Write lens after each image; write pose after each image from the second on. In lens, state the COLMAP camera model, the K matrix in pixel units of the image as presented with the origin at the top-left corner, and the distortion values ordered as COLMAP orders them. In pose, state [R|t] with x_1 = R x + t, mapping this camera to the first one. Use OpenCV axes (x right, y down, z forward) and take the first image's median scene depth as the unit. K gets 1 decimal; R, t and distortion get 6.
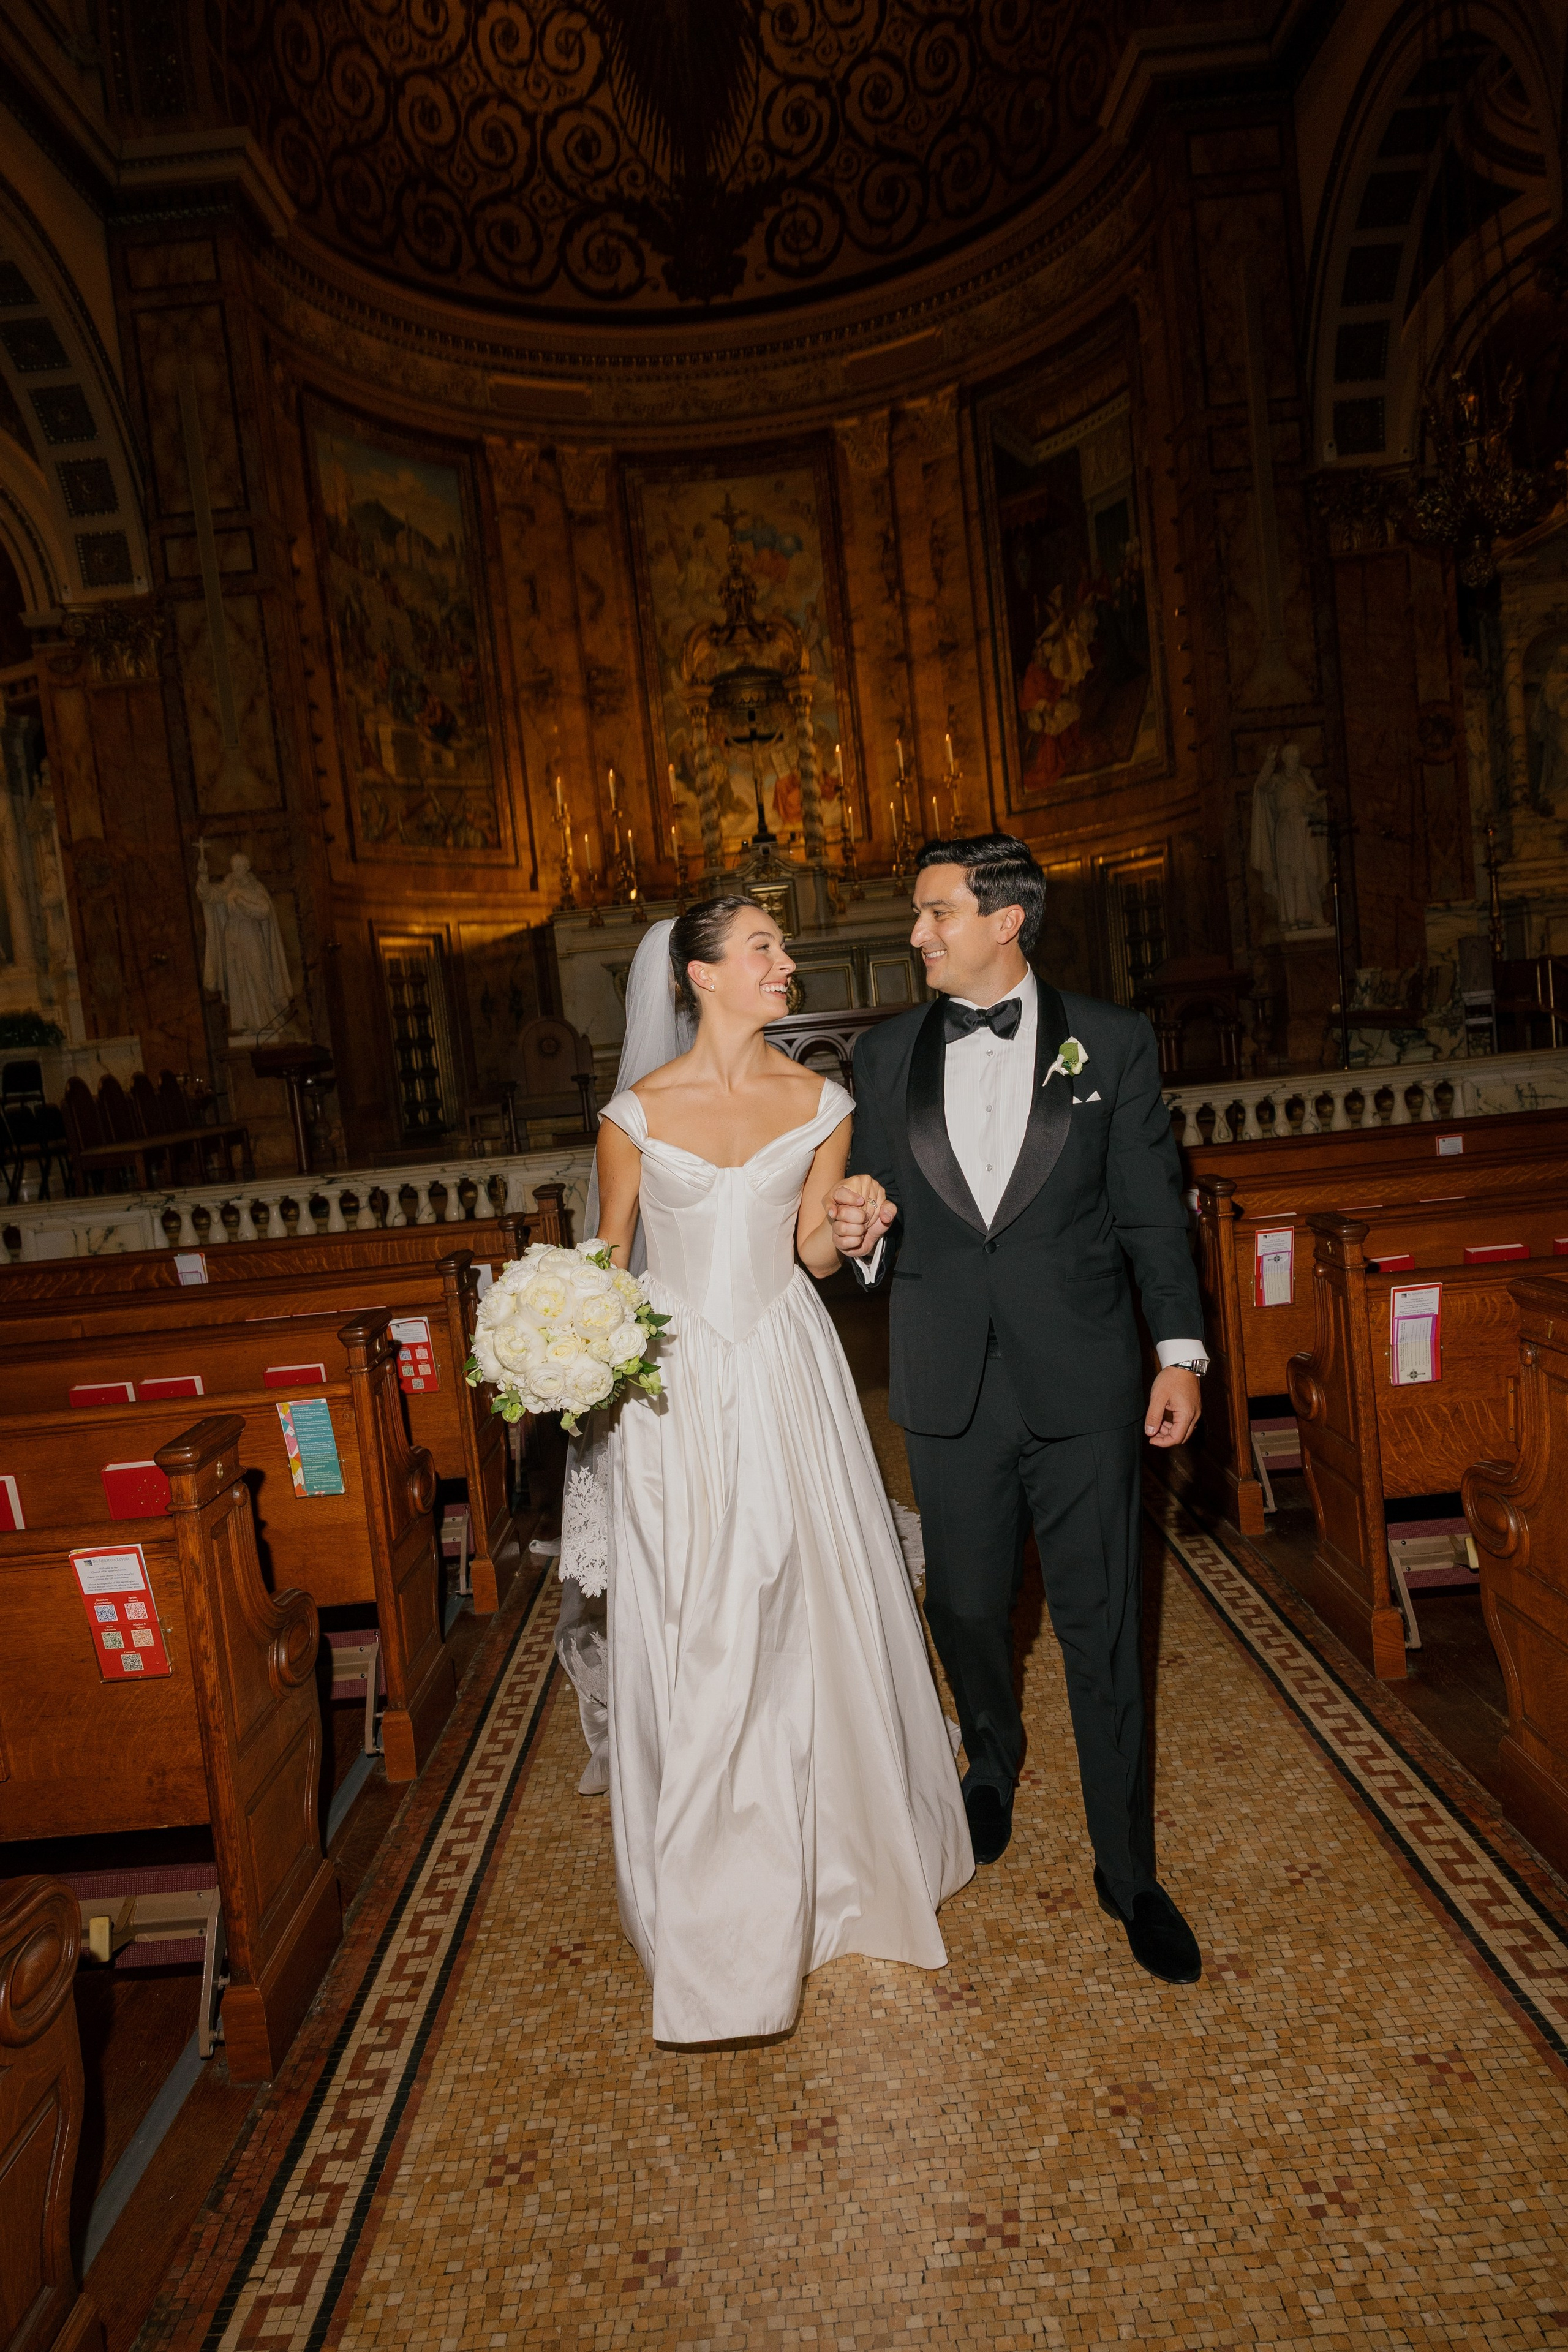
lens RADIAL K [[1566.9, 0, 776.9], [0, 1566.9, 1155.5], [0, 0, 1]] dist [0.014016, -0.013741]
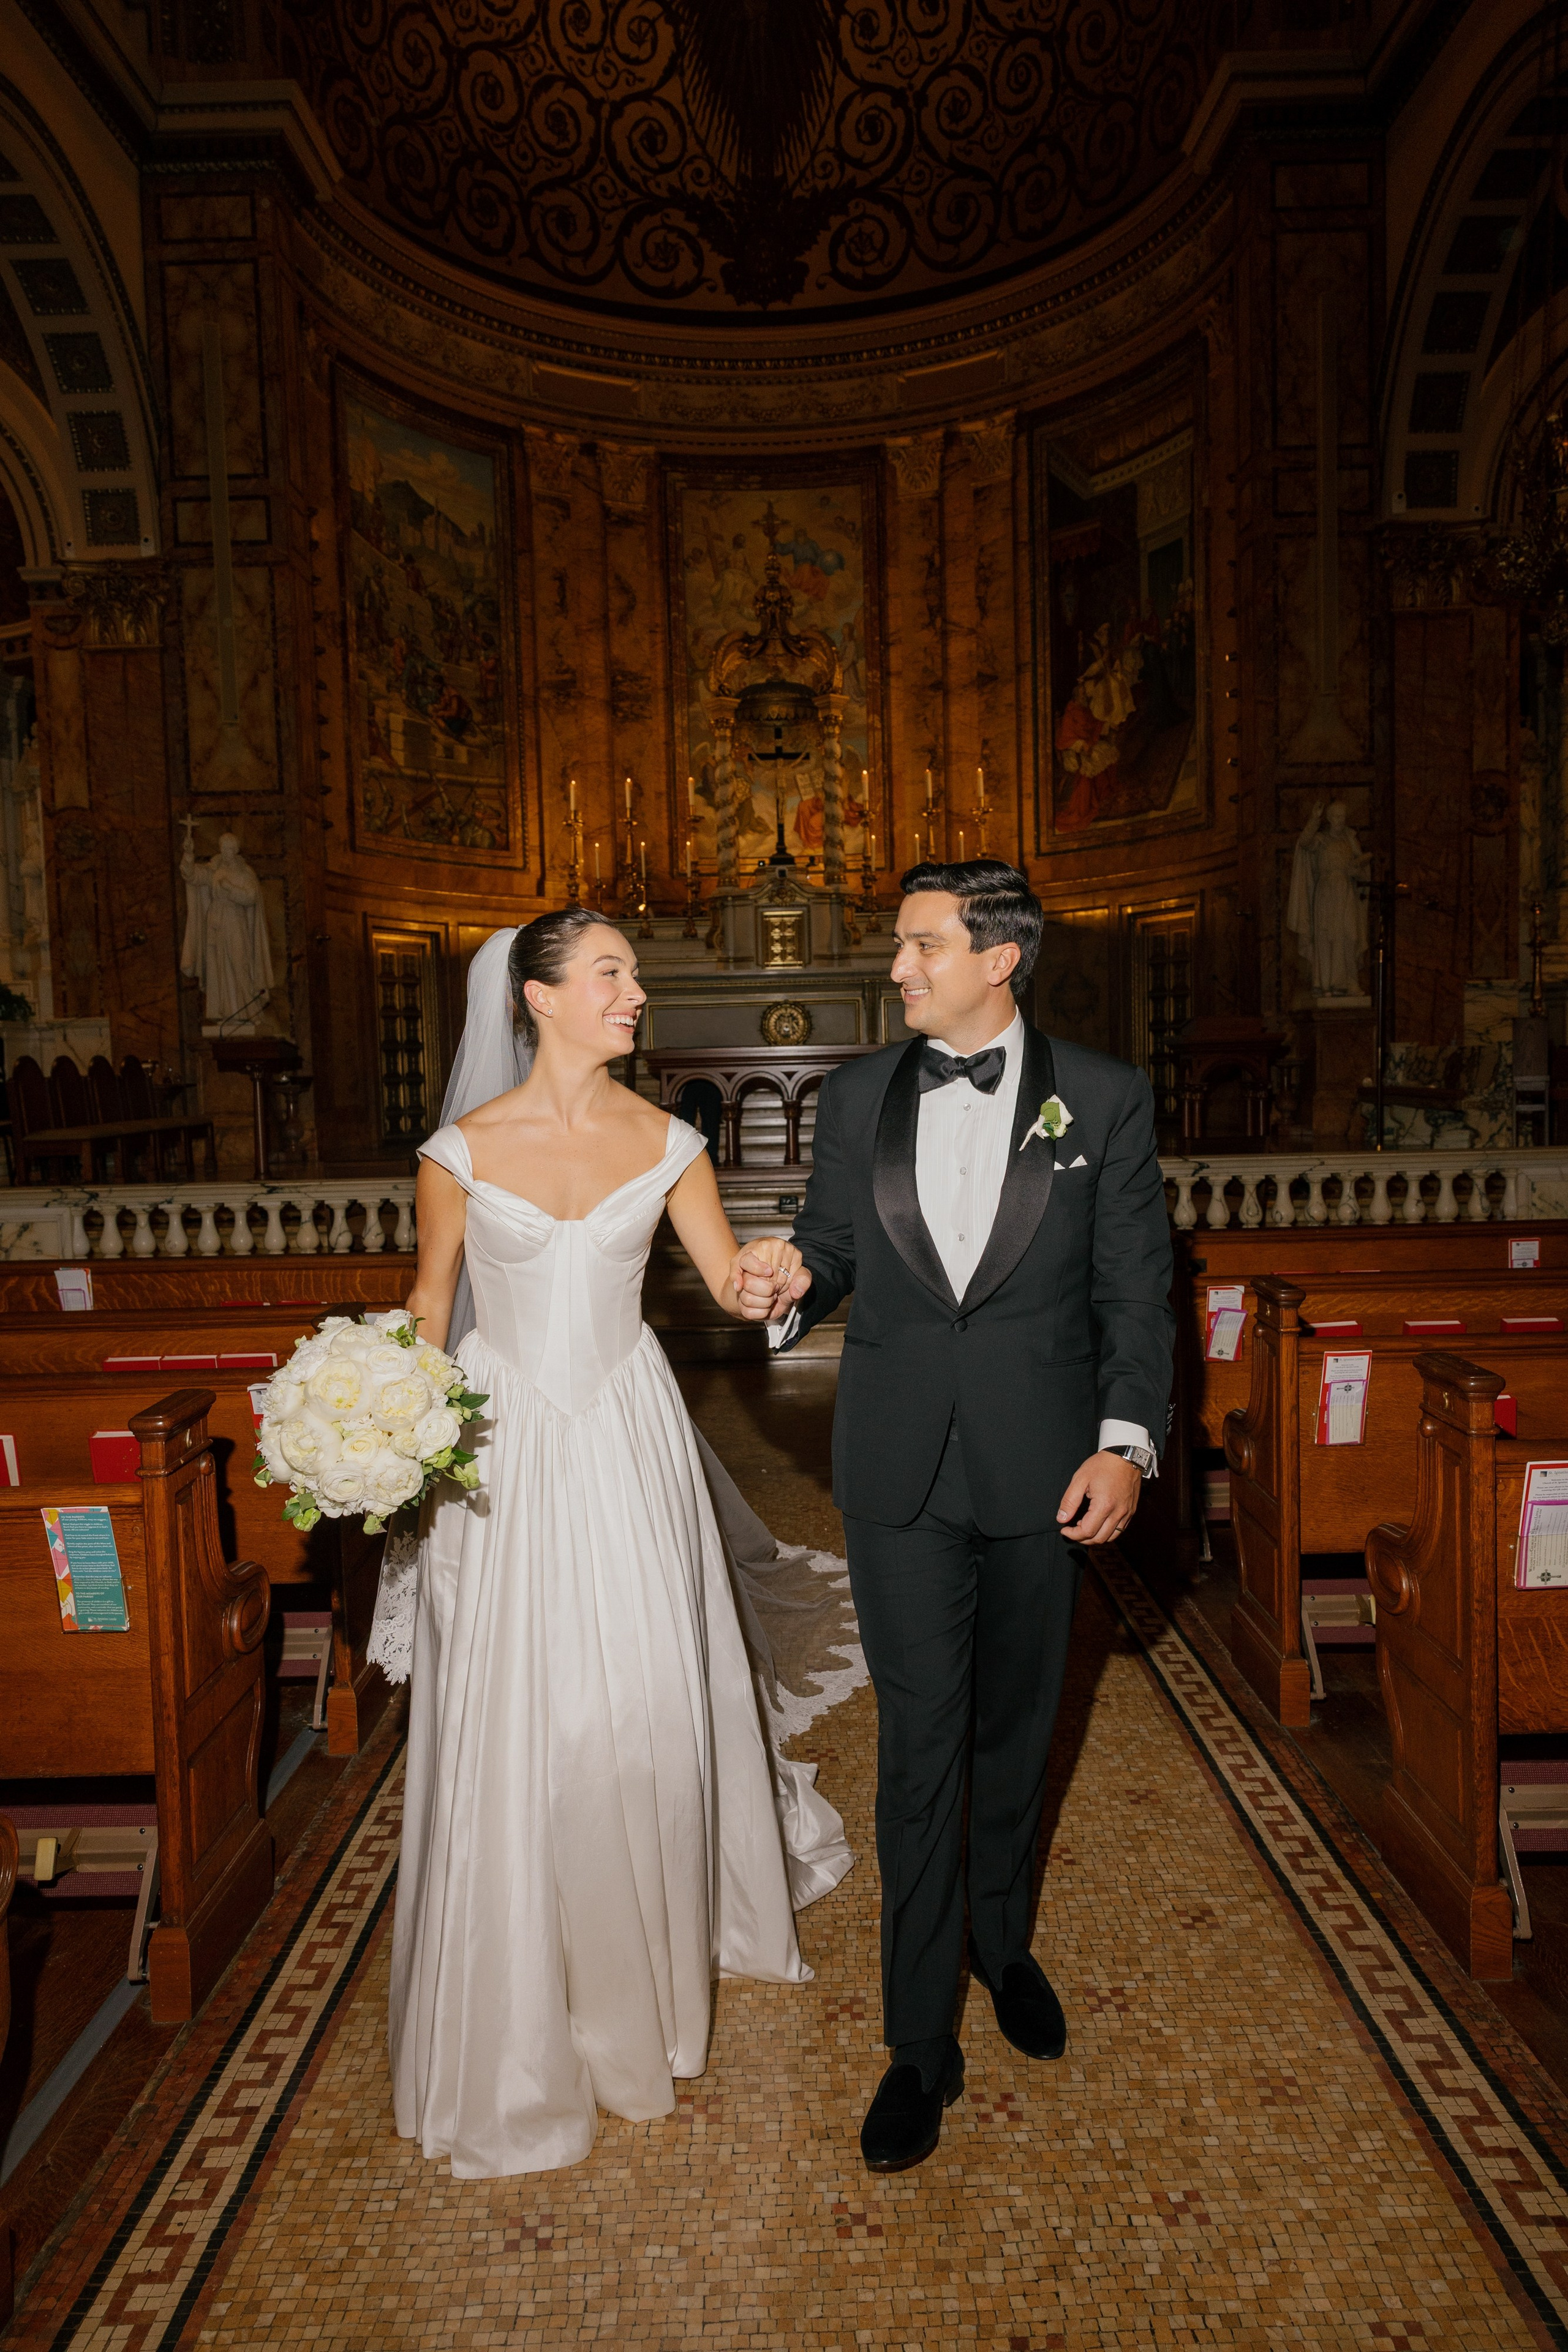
lens RADIAL K [[1577.2, 0, 789.7], [0, 1577.2, 1158.9], [0, 0, 1]] dist [0.005726, -0.001019]
pose [[0.997245, 0.073865, 0.006849, 0.003323], [-0.073736, 0.997125, -0.017464, -0.003361], [-0.008119, 0.016911, 0.999824, 0.035883]]
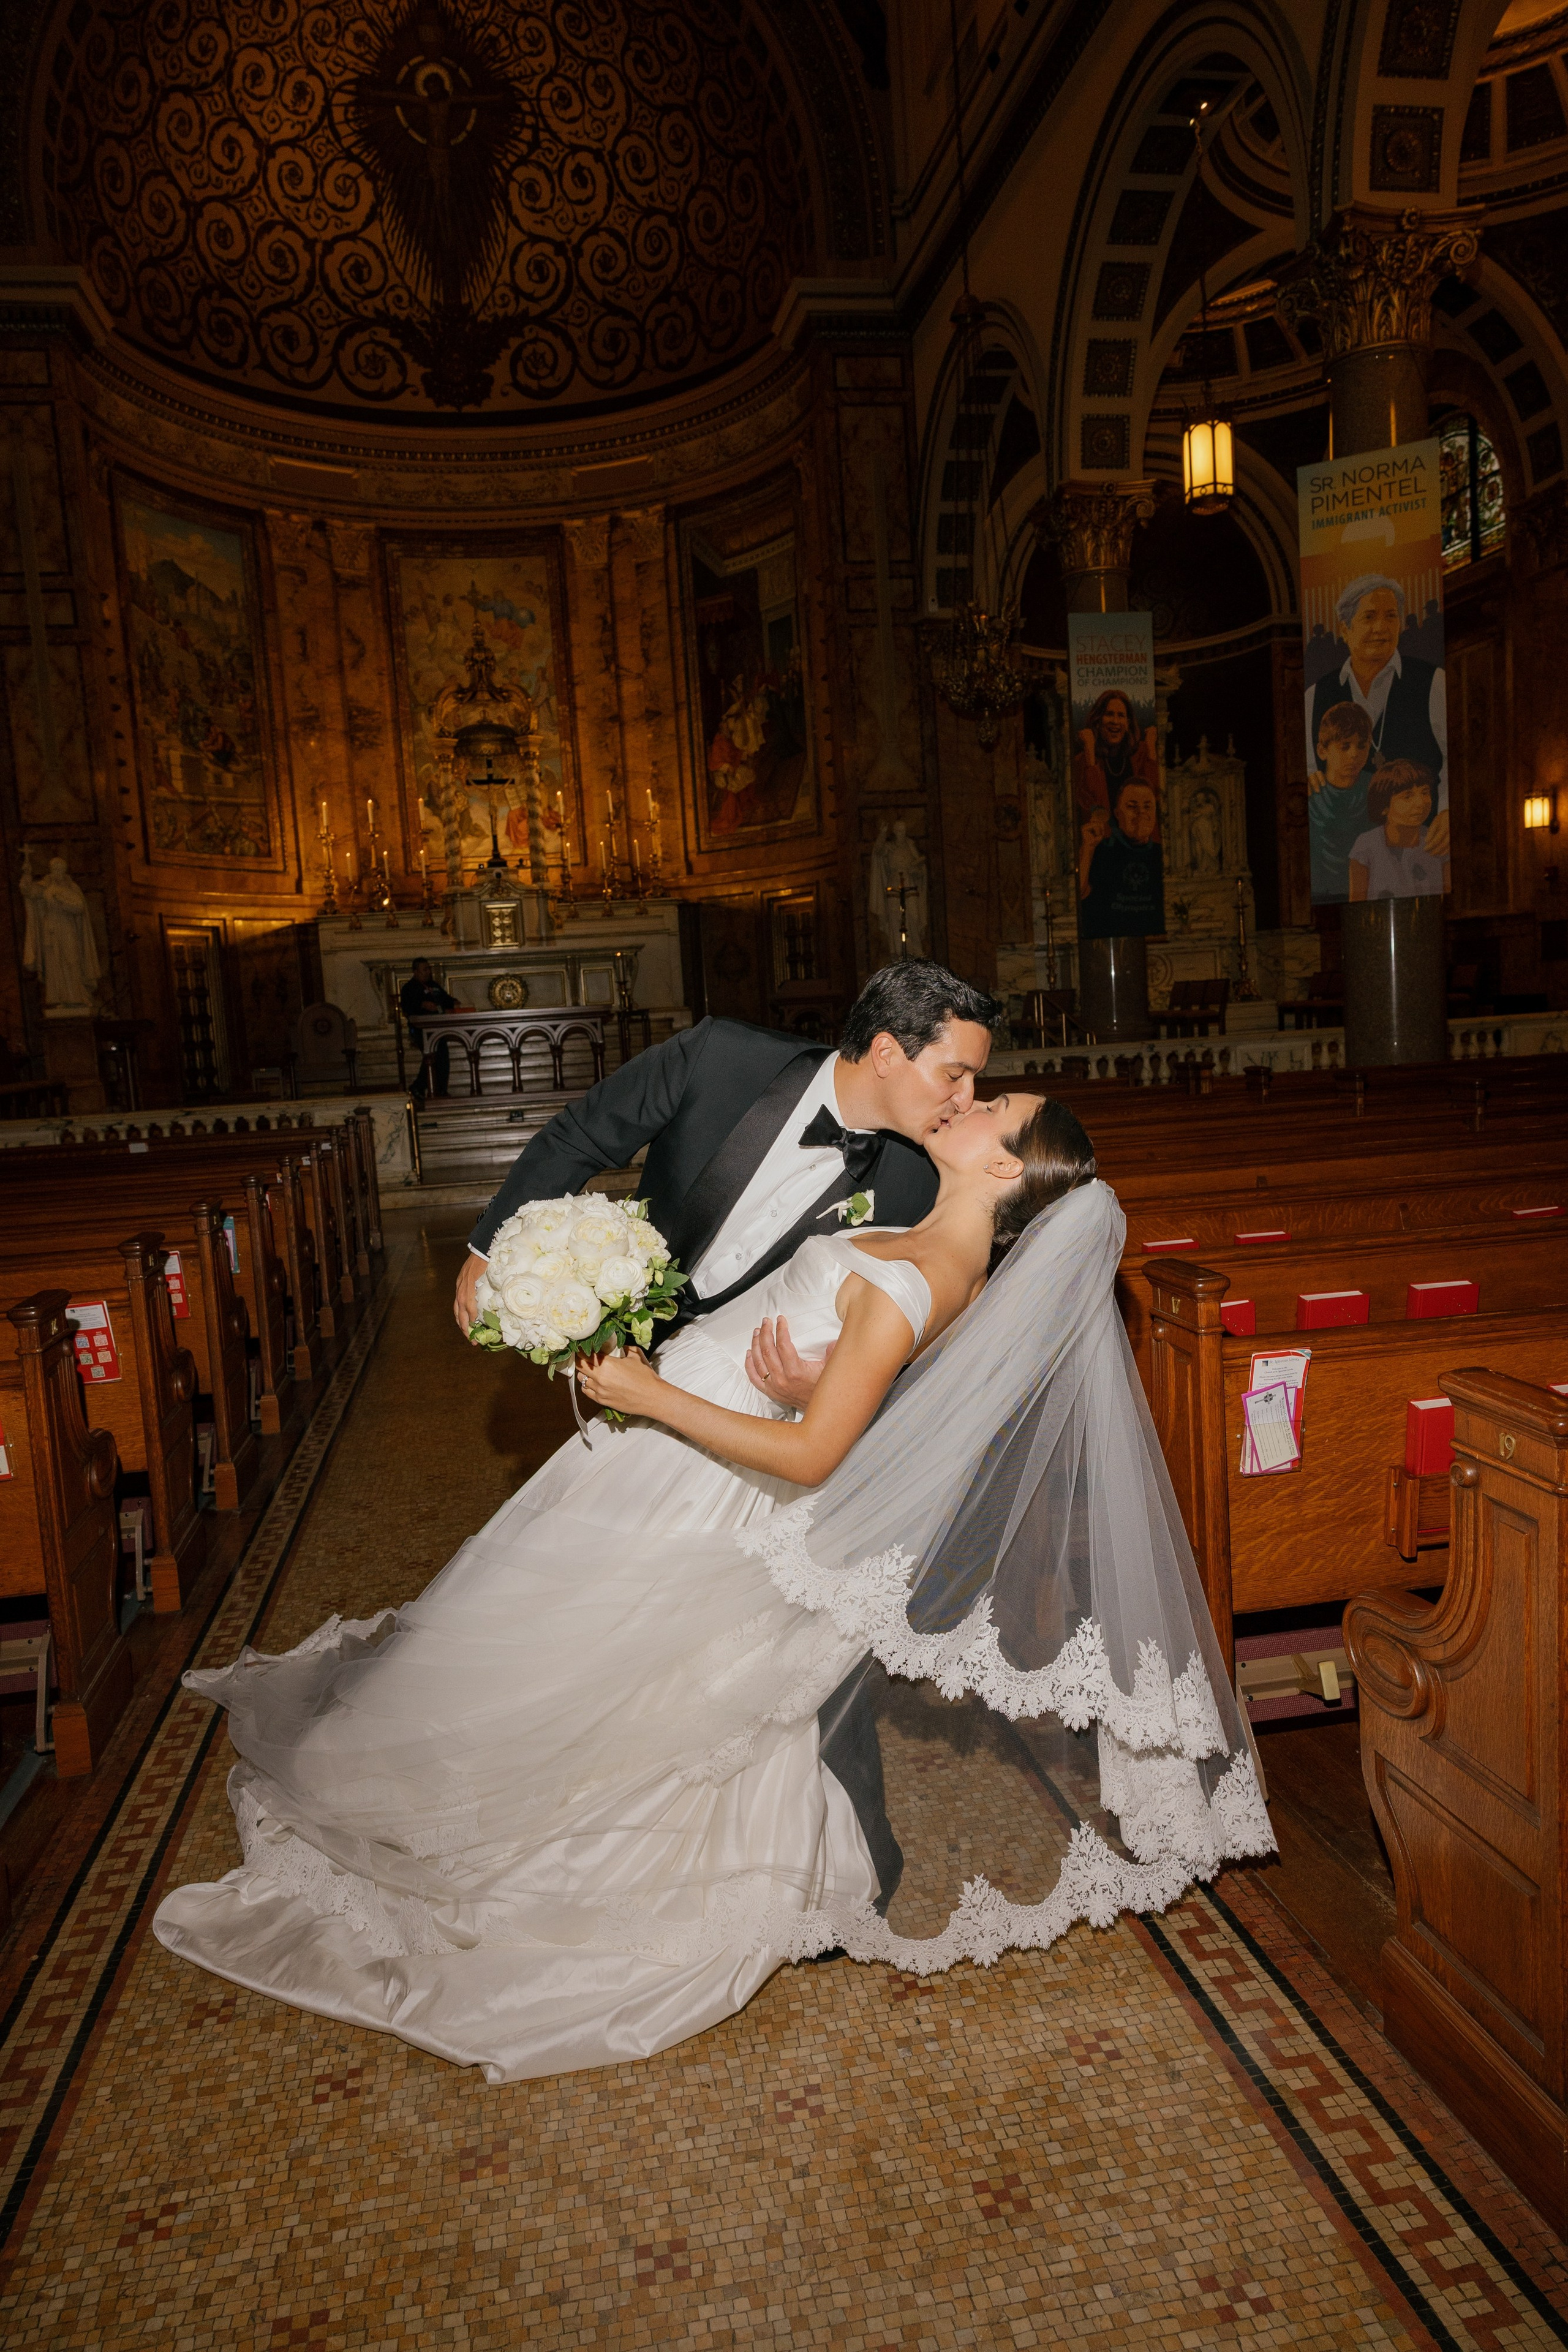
lens RADIAL K [[1575.5, 0, 786.3], [0, 1575.5, 1161.1], [0, 0, 1]] dist [0.006631, -0.002931]
pose [[0.984146, 0.022776, 0.175889, 0.002502], [-0.024083, 0.999696, 0.005301, 0.018018], [-0.175715, -0.009453, 0.984396, -0.243934]]
